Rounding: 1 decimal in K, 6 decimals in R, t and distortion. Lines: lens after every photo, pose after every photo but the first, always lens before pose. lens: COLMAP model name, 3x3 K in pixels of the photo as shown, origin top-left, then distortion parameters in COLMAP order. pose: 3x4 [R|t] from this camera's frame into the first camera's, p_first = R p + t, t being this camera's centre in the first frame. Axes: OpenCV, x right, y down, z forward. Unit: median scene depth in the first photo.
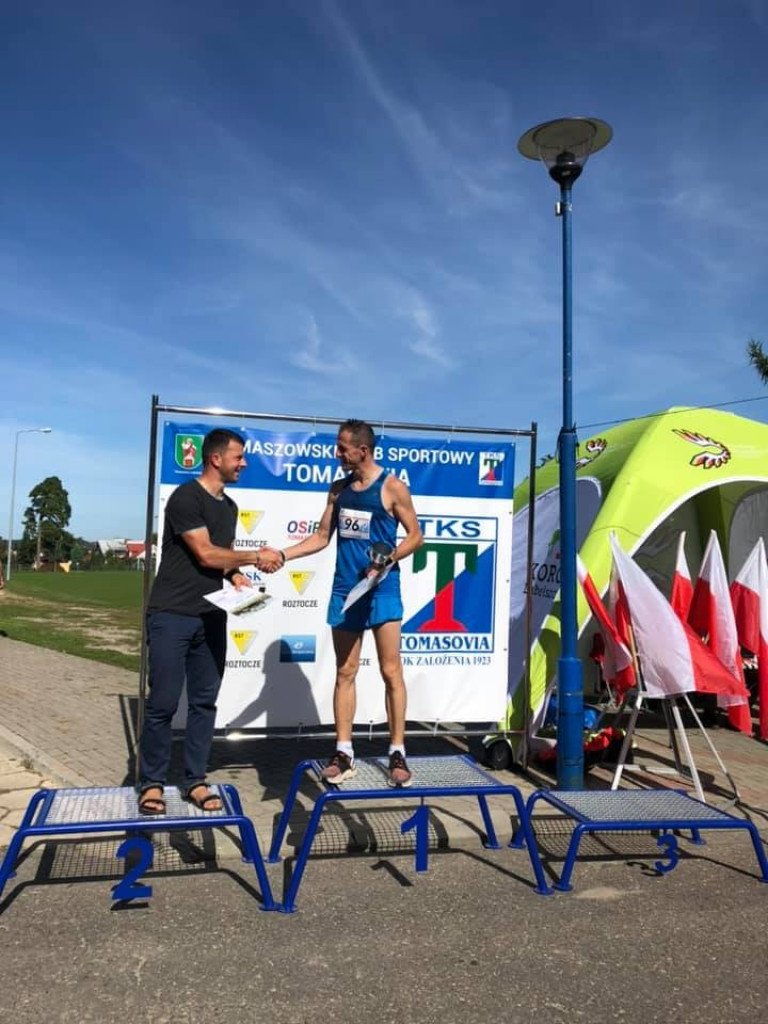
lens RADIAL K [[857.2, 0, 359.7], [0, 857.2, 491.1], [0, 0, 1]] dist [0.035512, -0.046063]
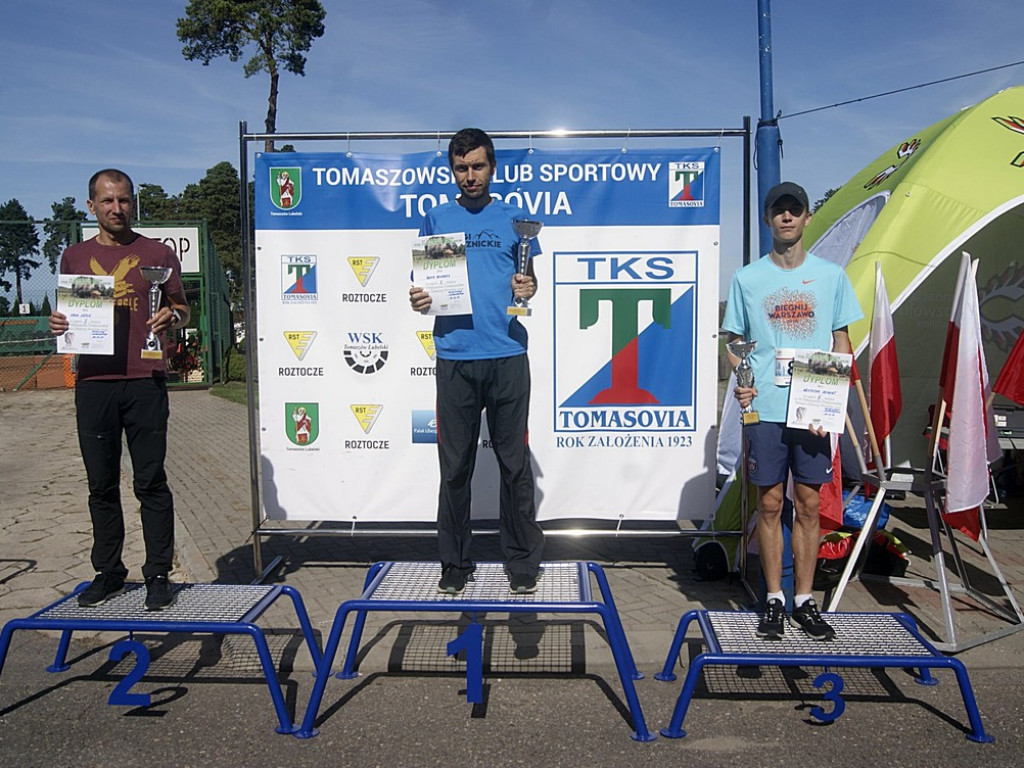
lens RADIAL K [[1021.5, 0, 496.2], [0, 1021.5, 370.3], [0, 0, 1]] dist [-0.088457, 0.000000]
pose [[0.962468, -0.019417, -0.270700, 0.240495], [0.052255, 0.992033, 0.114632, 0.024689], [0.266318, -0.124475, 0.955814, 0.111251]]
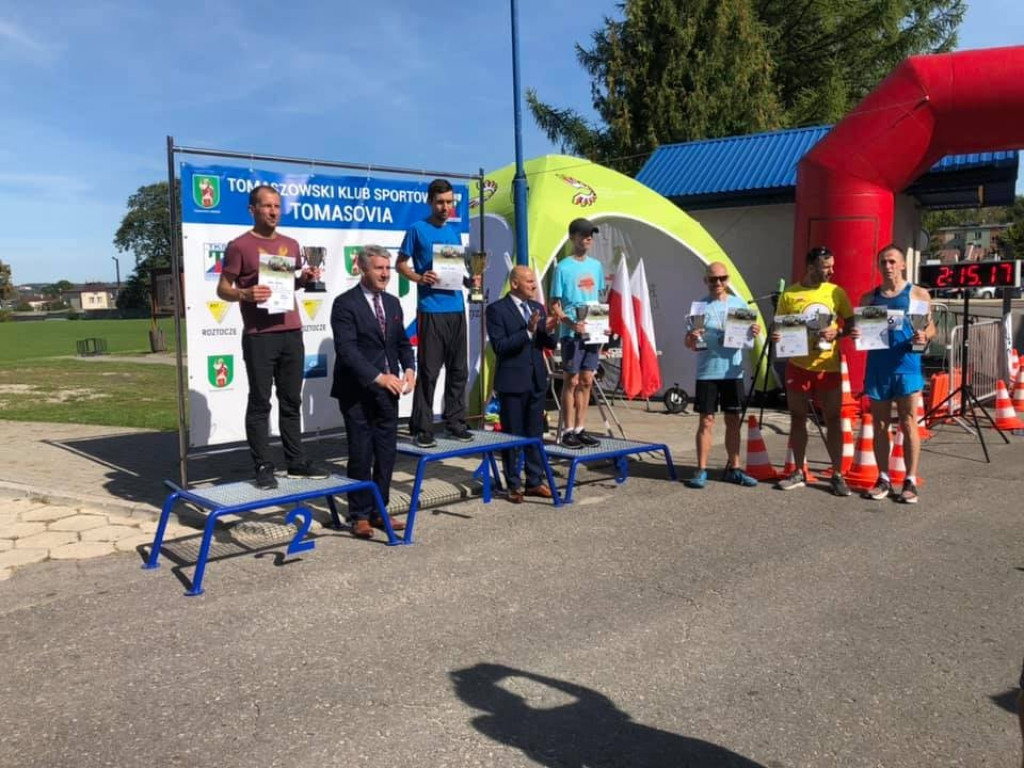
lens RADIAL K [[857.2, 0, 528.0], [0, 857.2, 385.1], [0, 0, 1]] dist [0.035512, -0.046063]
pose [[0.889278, -0.095833, 0.447215, -0.330847], [0.013592, 0.982908, 0.183597, -0.000428], [-0.457165, -0.157190, 0.875381, -0.151020]]
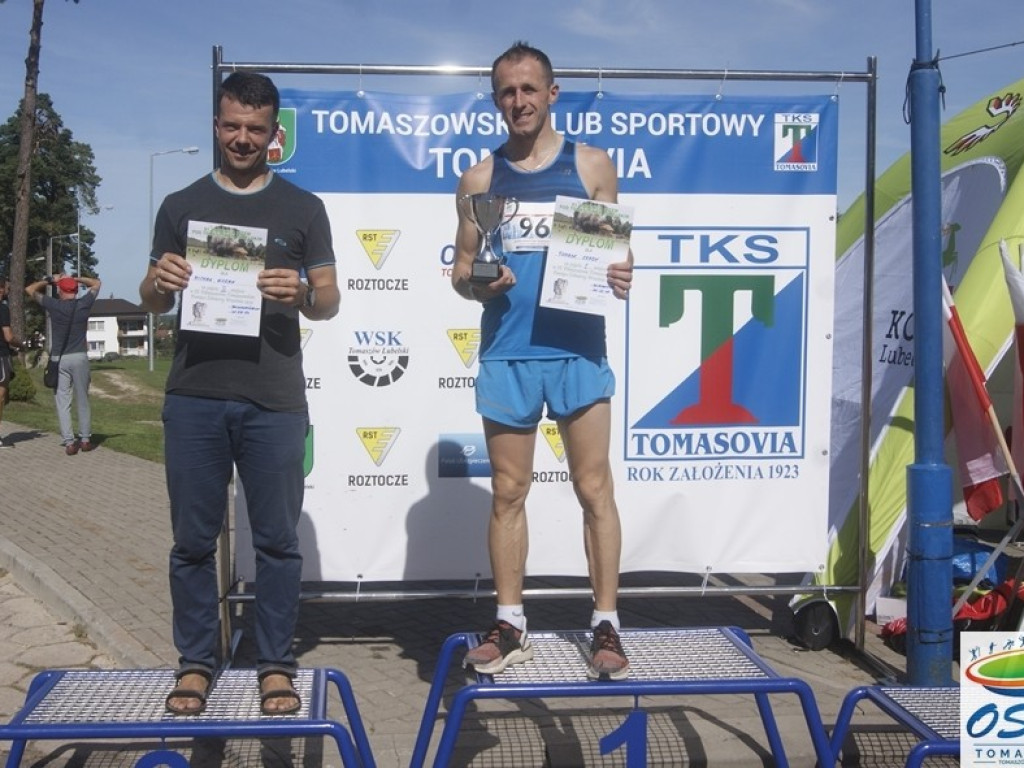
lens RADIAL K [[1291.9, 0, 472.2], [0, 1291.9, 381.5], [0, 0, 1]] dist [-0.078709, 0.000000]
pose [[0.985032, -0.021996, -0.170962, 0.087413], [0.041401, 0.992981, 0.110787, 0.030255], [0.167325, -0.116207, 0.979029, 0.111425]]
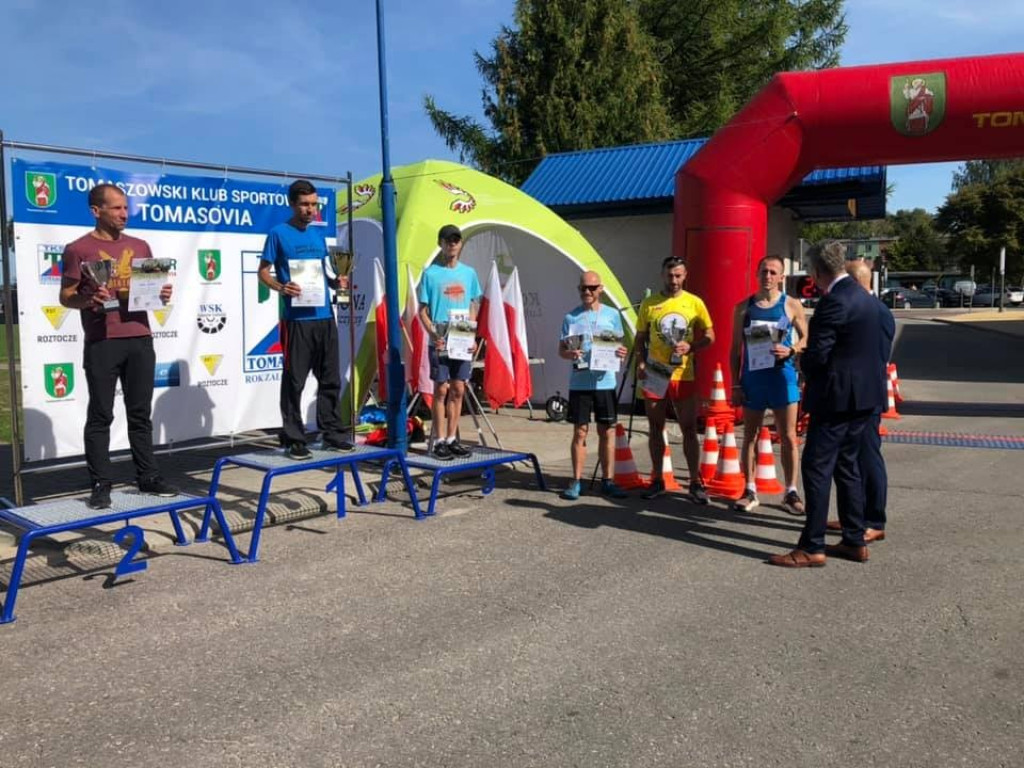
lens RADIAL K [[857.2, 0, 513.5], [0, 857.2, 385.2], [0, 0, 1]] dist [0.035512, -0.046063]
pose [[0.846143, -0.093207, 0.524742, -0.270681], [-0.001006, 0.984308, 0.176458, 0.000597], [-0.532955, -0.149837, 0.832771, -0.161296]]
